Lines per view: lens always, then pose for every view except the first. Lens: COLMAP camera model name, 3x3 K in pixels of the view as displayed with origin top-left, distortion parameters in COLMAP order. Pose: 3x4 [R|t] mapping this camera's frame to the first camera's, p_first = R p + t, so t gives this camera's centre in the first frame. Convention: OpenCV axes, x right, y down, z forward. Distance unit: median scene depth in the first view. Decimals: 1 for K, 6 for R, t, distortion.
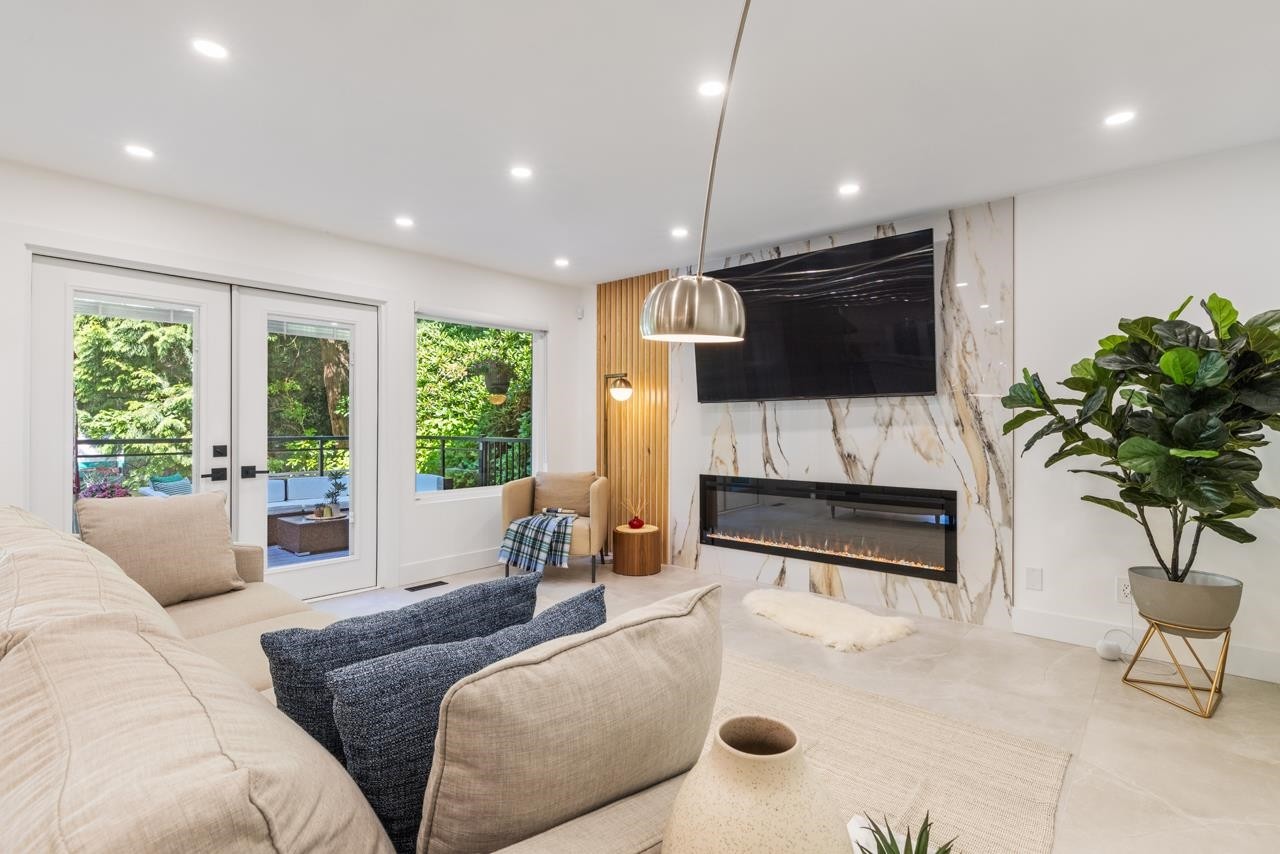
lens RADIAL K [[595.4, 0, 641.3], [0, 595.4, 422.1], [0, 0, 1]] dist [0.002277, 0.000256]
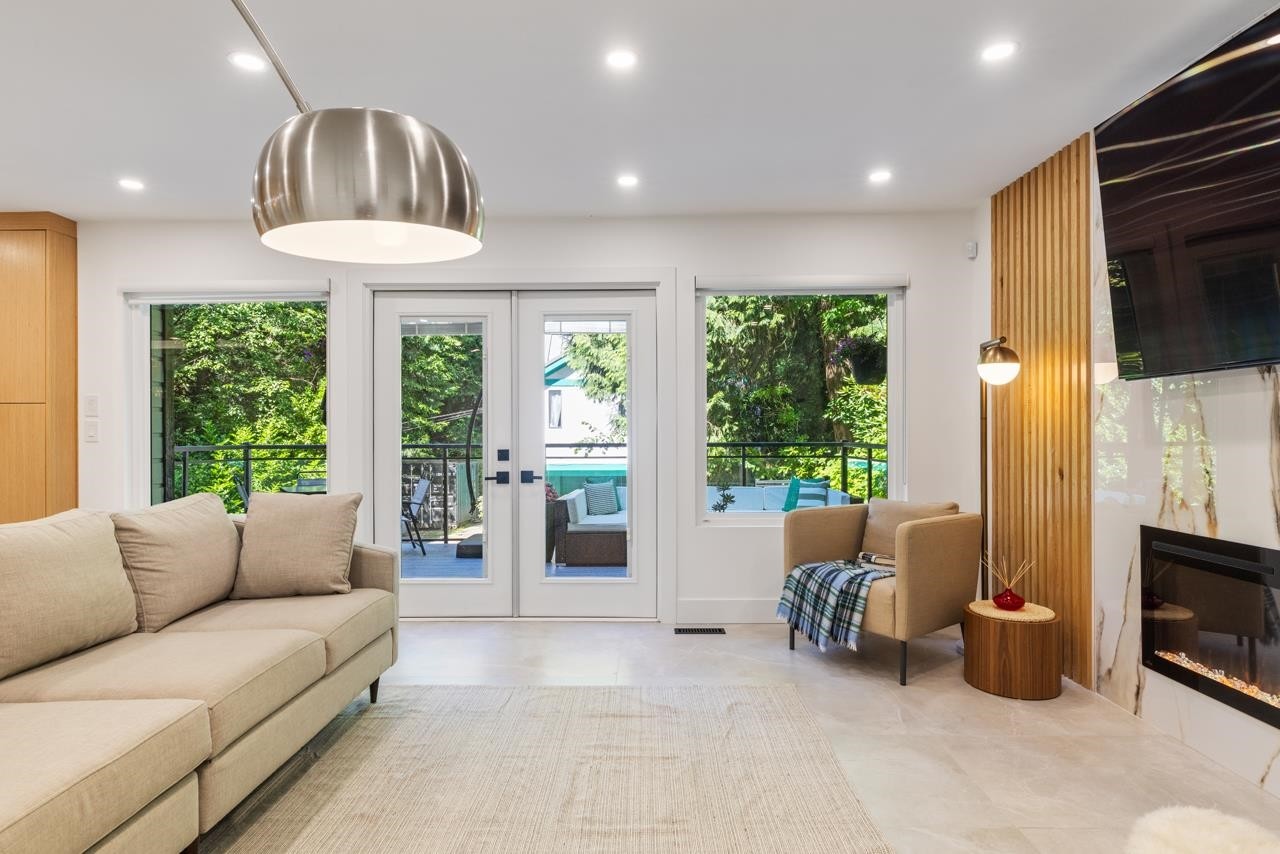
lens RADIAL K [[686.4, 0, 640.0], [0, 686.4, 427.0], [0, 0, 1]] dist [0.002978, 0.000502]
pose [[0.648921, -0.008617, -0.760807, 0.280395], [0.008163, 0.999957, -0.004362, 0.006171], [0.760812, -0.003380, 0.648964, 0.336389]]
